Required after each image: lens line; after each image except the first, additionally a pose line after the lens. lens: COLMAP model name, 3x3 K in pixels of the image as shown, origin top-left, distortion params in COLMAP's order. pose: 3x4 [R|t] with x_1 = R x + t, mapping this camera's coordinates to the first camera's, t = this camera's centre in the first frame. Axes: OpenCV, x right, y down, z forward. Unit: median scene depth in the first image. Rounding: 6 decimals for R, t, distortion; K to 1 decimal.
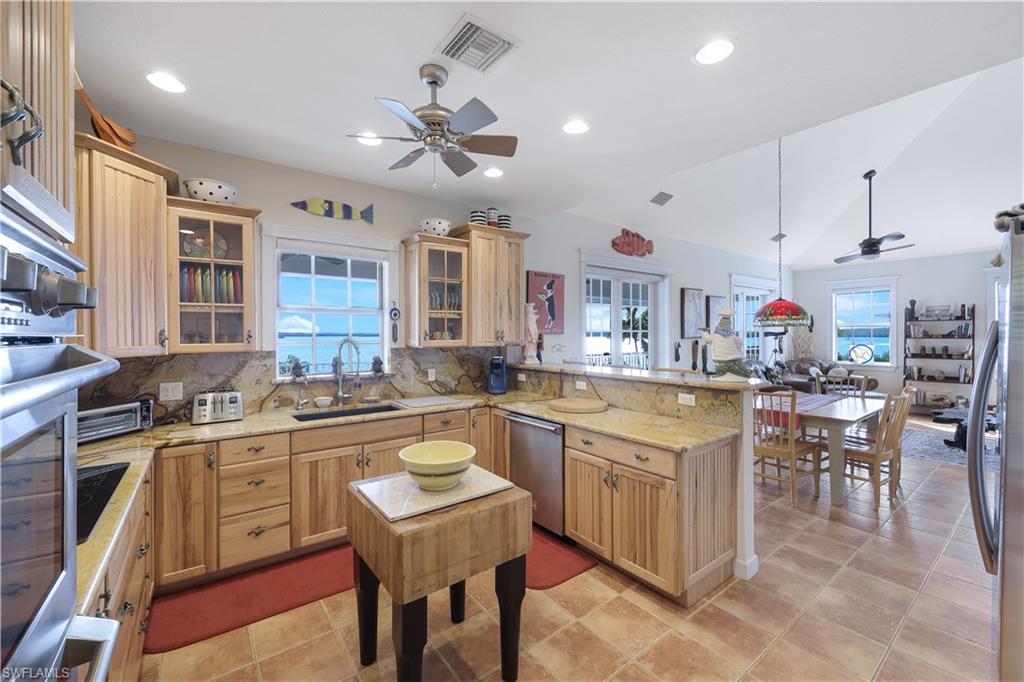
lens RADIAL K [[417.2, 0, 511.1], [0, 417.2, 336.2], [0, 0, 1]] dist [-0.000784, 0.001384]
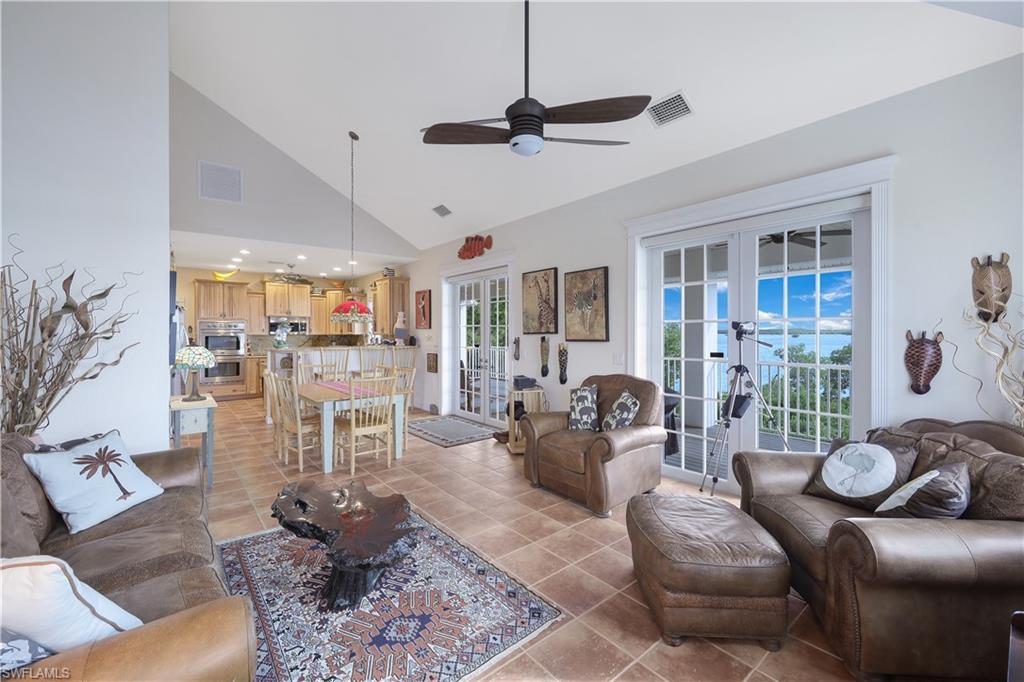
lens RADIAL K [[417.2, 0, 507.4], [0, 417.2, 335.3], [0, 0, 1]] dist [-0.000784, 0.001384]
pose [[0.034600, 0.014369, -0.999298, 1.181189], [-0.002031, 0.999896, 0.014307, -0.002773], [0.999399, 0.001535, 0.034626, 0.884876]]
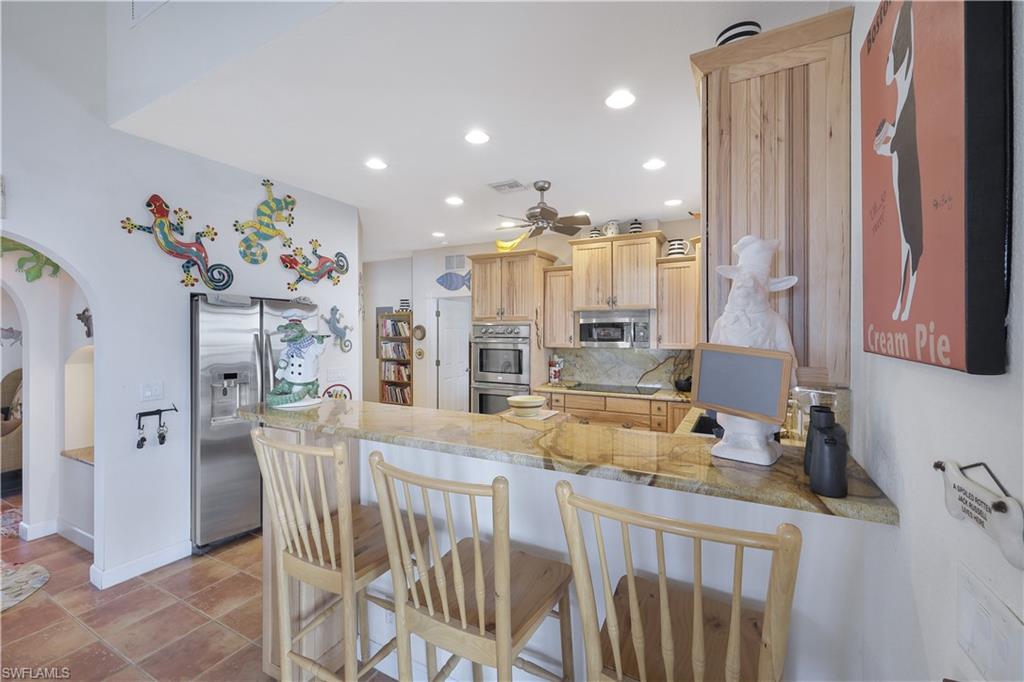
lens RADIAL K [[417.2, 0, 520.6], [0, 417.2, 332.4], [0, 0, 1]] dist [-0.000784, 0.001384]
pose [[-0.908055, 0.006263, -0.418803, 0.180927], [0.004400, 0.999976, 0.005415, -0.012536], [0.418827, 0.003074, -0.908061, 0.745181]]
